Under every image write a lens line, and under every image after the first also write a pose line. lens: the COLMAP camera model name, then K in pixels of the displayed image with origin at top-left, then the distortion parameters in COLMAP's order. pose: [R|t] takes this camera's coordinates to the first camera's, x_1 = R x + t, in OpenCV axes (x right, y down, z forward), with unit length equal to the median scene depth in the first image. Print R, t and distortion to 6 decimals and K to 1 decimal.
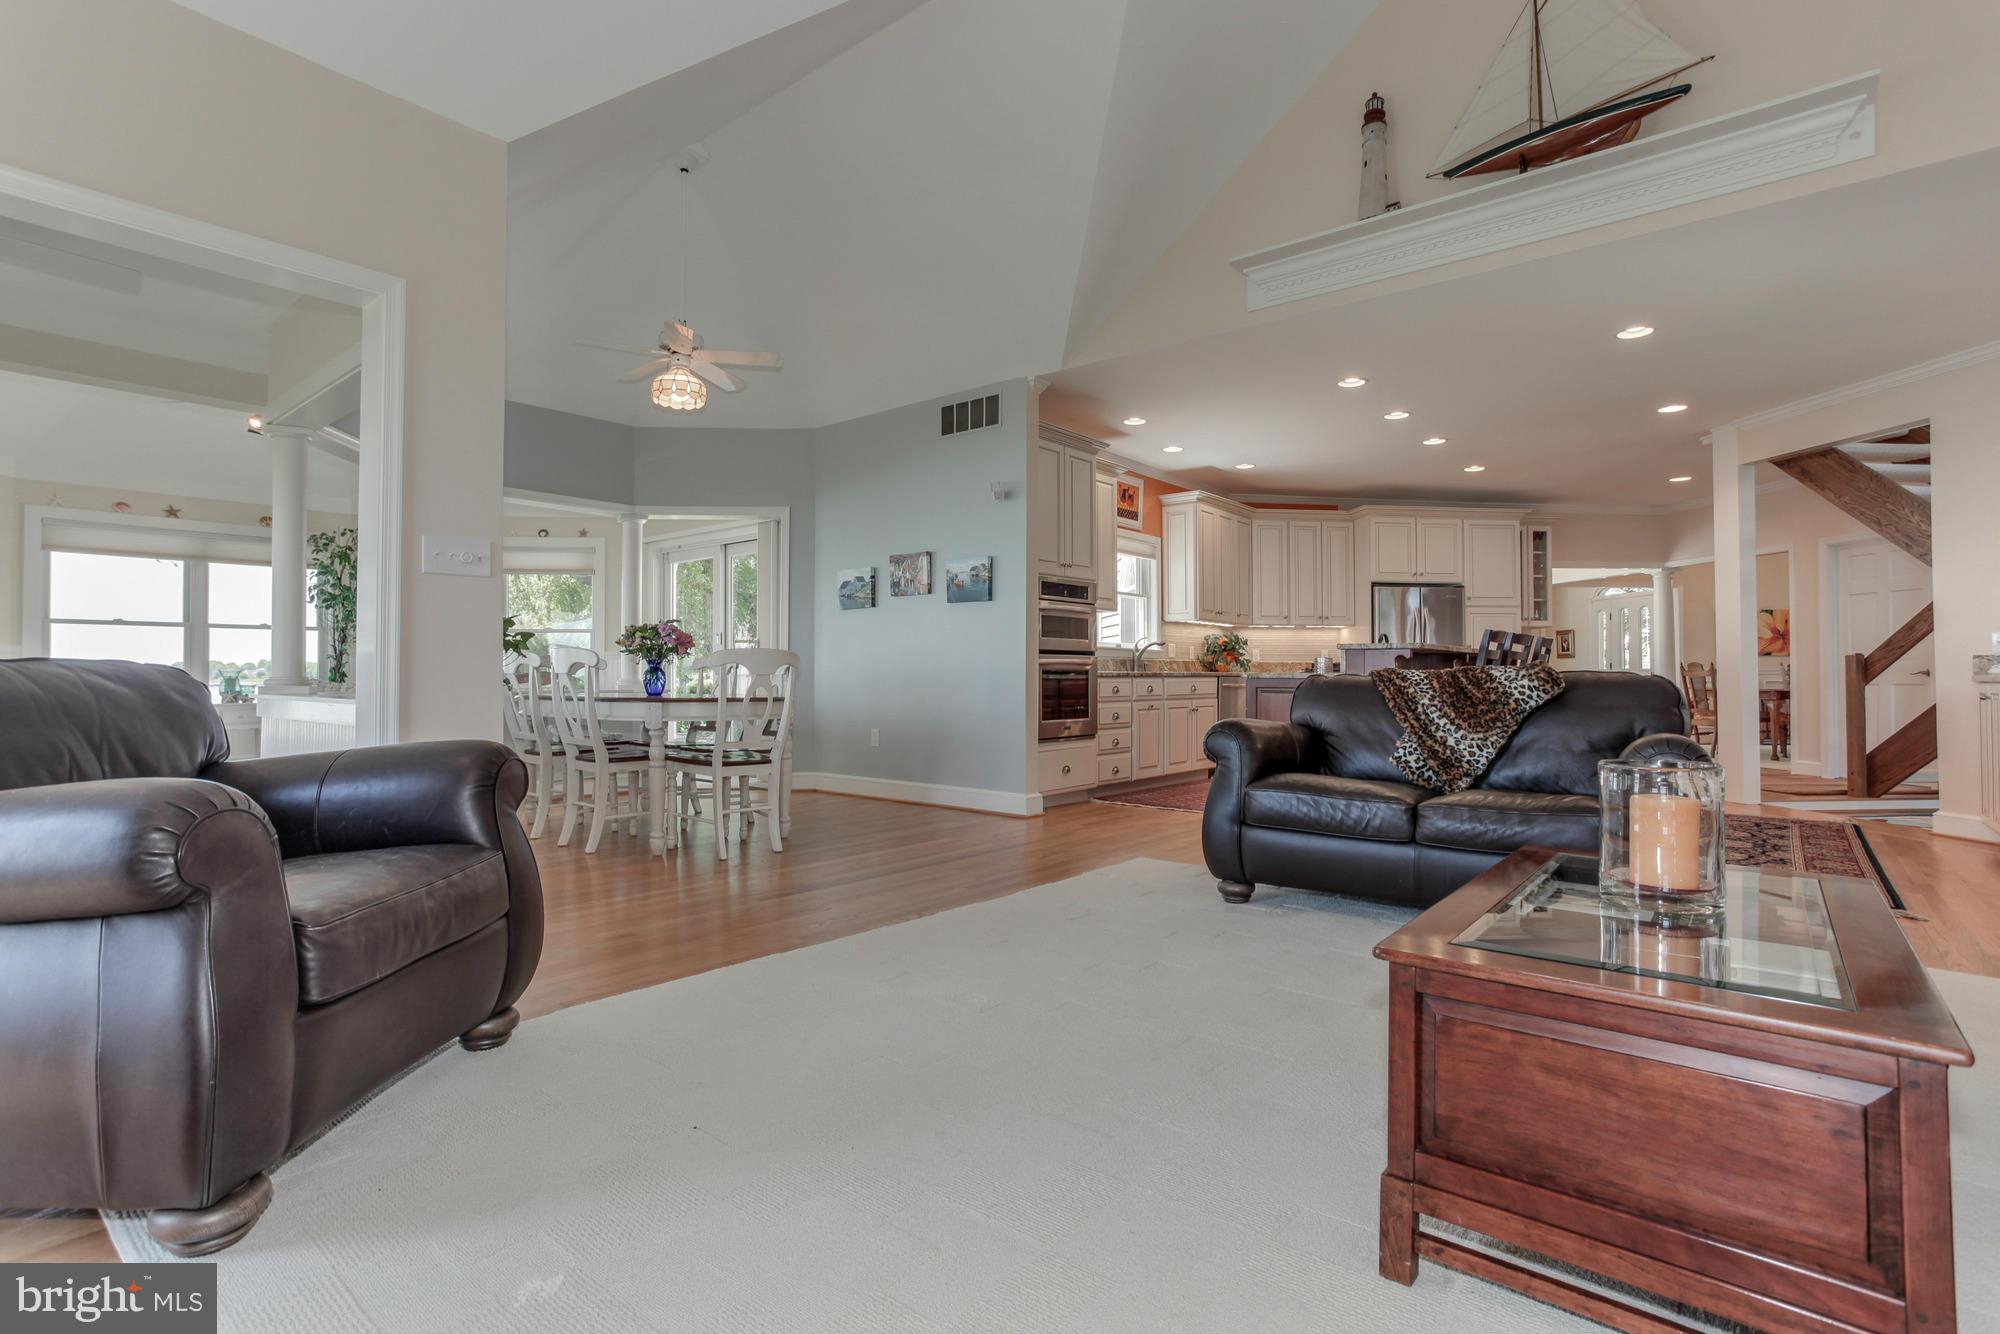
lens RADIAL K [[962.1, 0, 974.5], [0, 962.1, 655.7], [0, 0, 1]] dist [-0.000793, 0.000299]
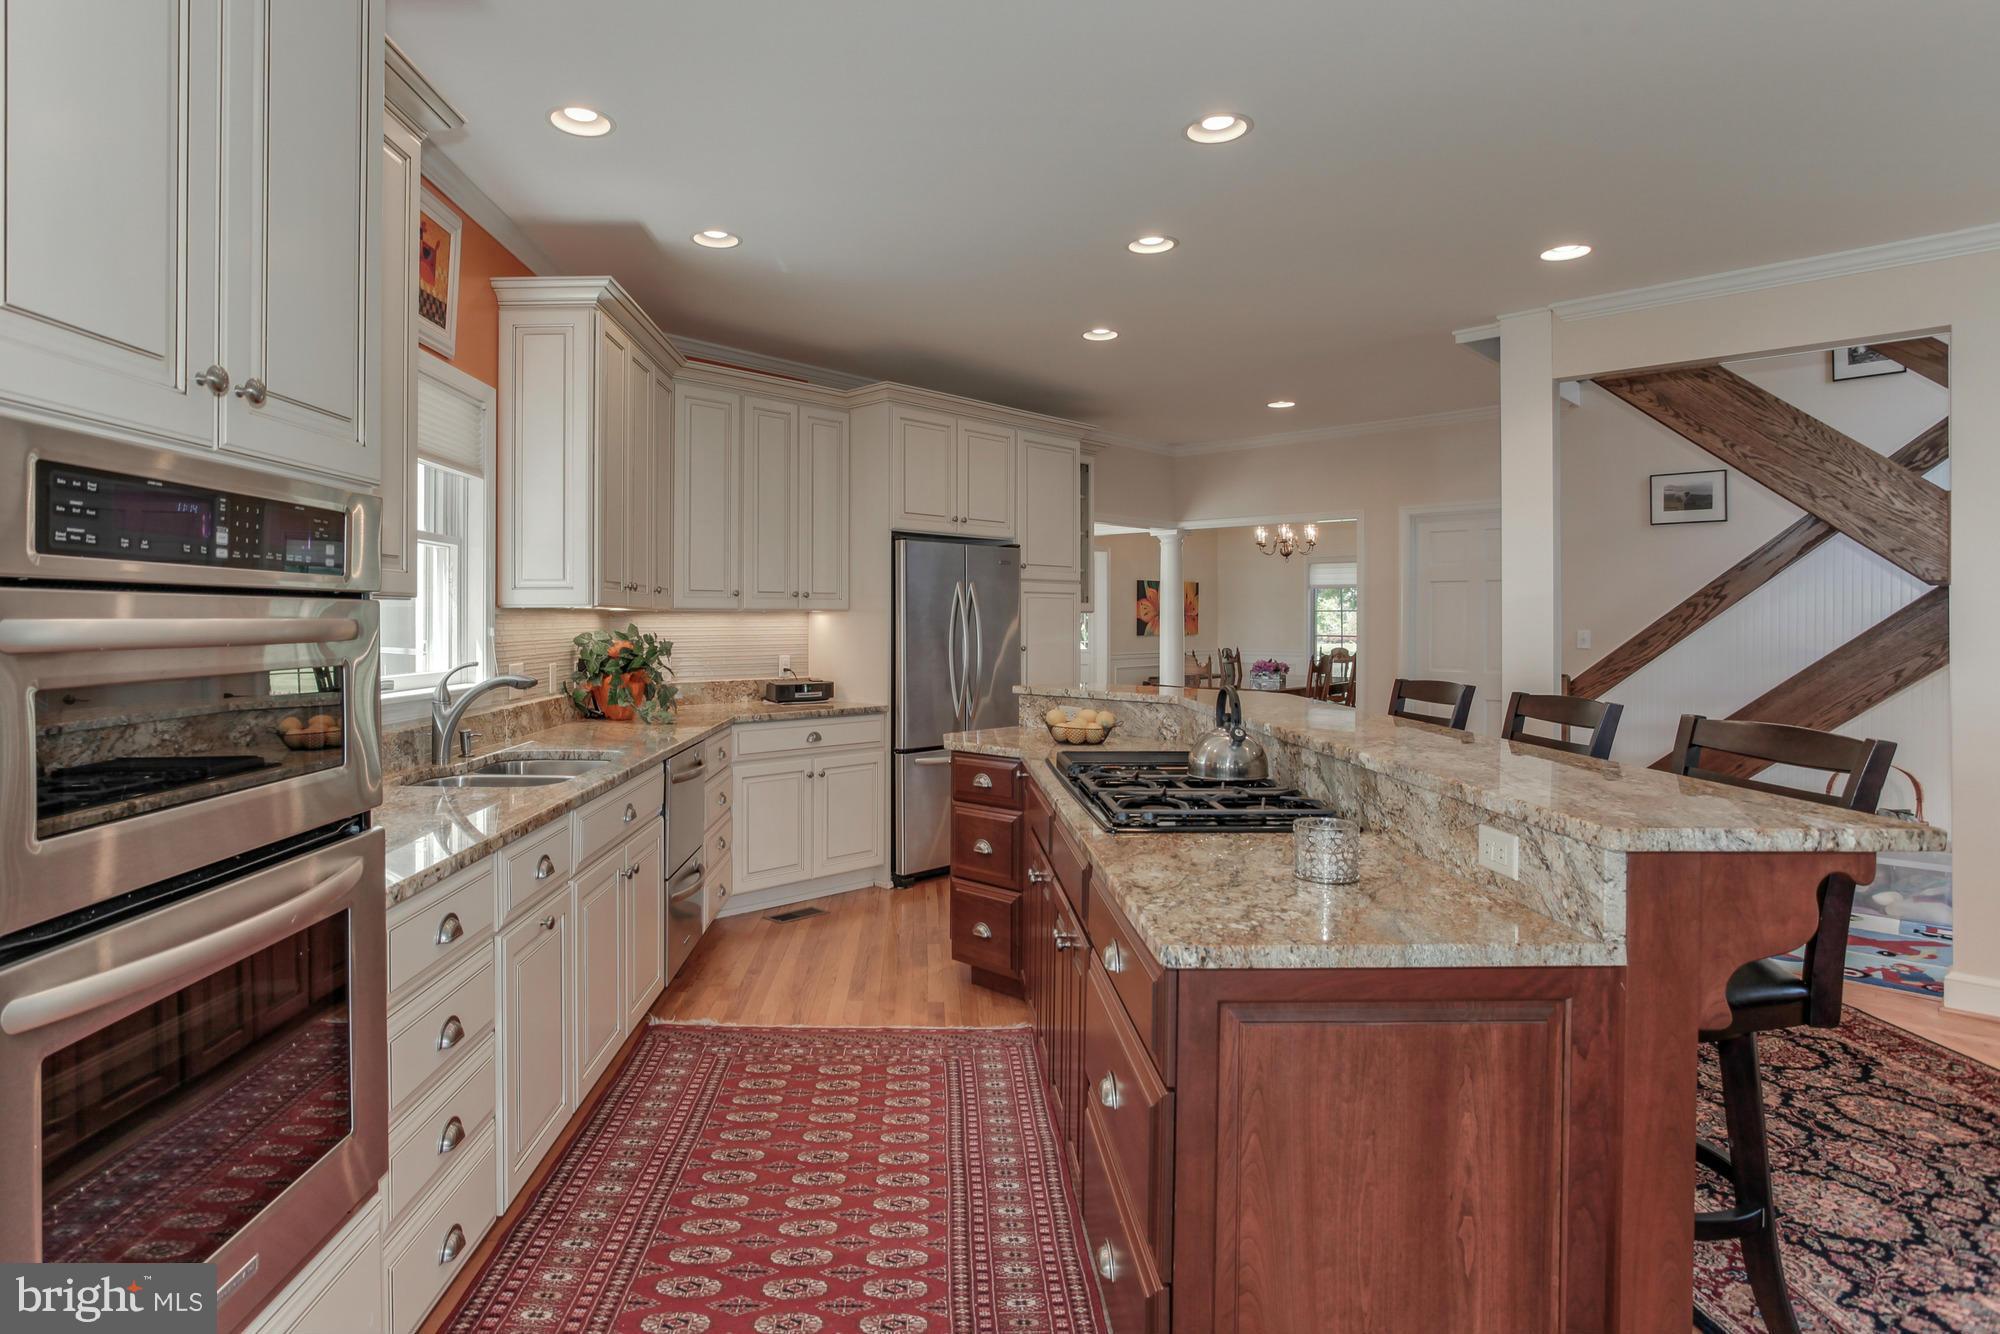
lens RADIAL K [[1181.7, 0, 999.3], [0, 1181.7, 640.9], [0, 0, 1]] dist [-0.034259, -0.000196]
pose [[0.762758, -0.006934, 0.646647, 0.044419], [-0.014911, 0.999488, 0.028306, -0.038854], [-0.646512, -0.031233, 0.762264, 0.514780]]
